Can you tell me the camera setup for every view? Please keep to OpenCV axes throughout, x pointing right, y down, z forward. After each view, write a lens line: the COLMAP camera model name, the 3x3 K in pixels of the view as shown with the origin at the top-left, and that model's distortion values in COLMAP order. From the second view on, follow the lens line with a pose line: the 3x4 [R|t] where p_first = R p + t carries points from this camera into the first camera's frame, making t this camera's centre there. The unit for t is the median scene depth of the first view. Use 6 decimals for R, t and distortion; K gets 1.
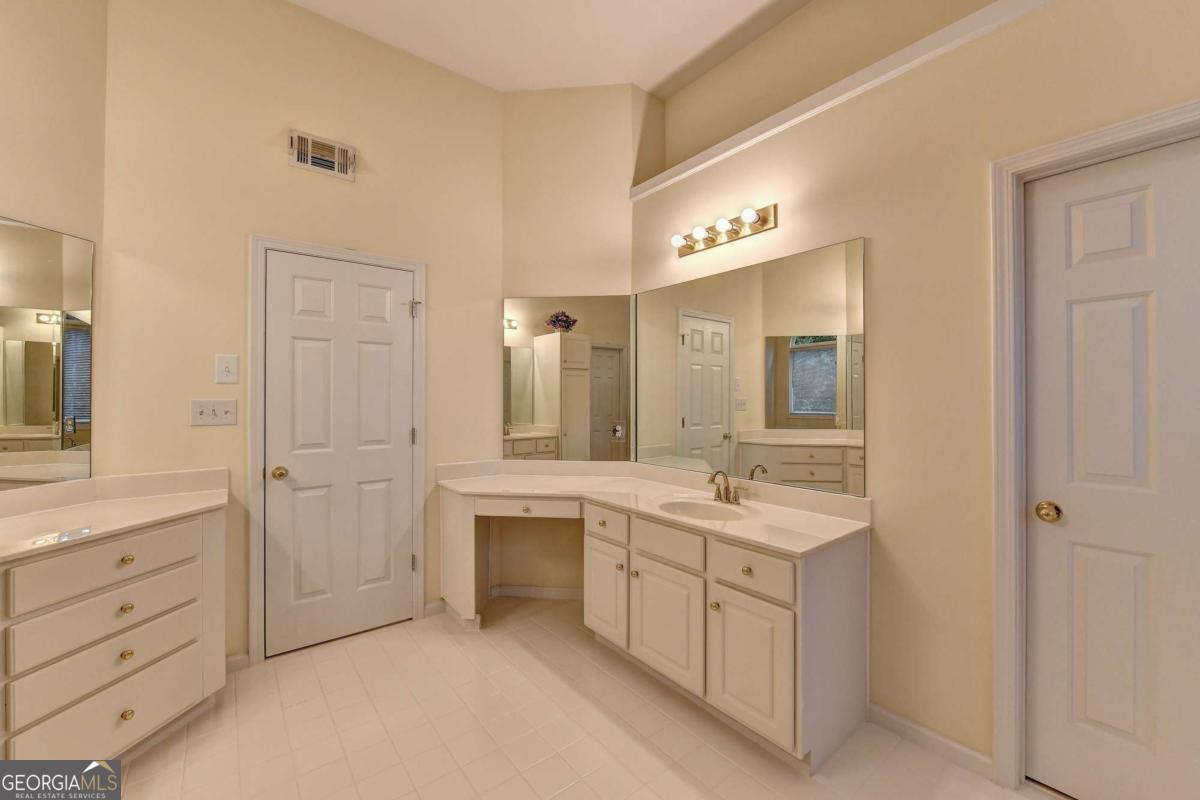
lens RADIAL K [[473.6, 0, 604.2], [0, 473.6, 395.2], [0, 0, 1]] dist [-0.008118, -0.000926]
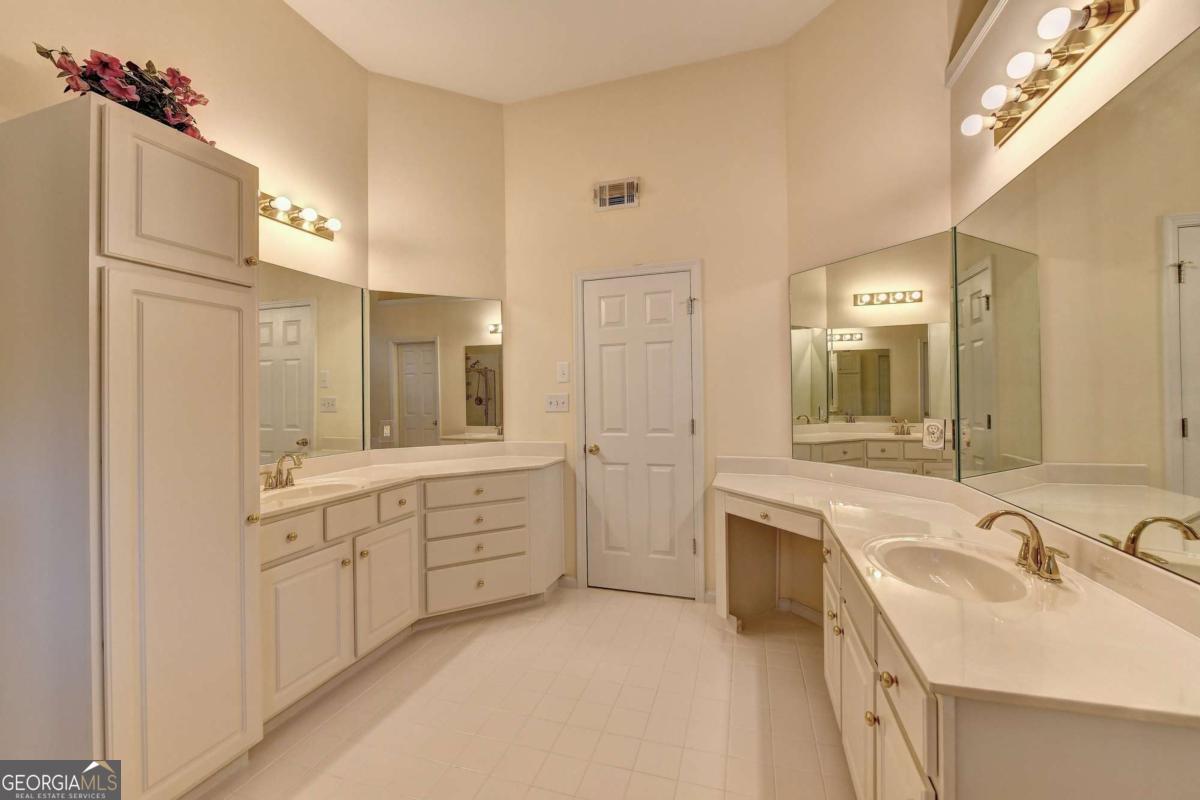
lens RADIAL K [[473.6, 0, 604.2], [0, 473.6, 395.2], [0, 0, 1]] dist [-0.008118, -0.000926]
pose [[0.557565, -0.010095, -0.830072, 0.400212], [0.021550, 0.999765, 0.002317, 0.010809], [0.829853, -0.019179, 0.557652, 0.275391]]
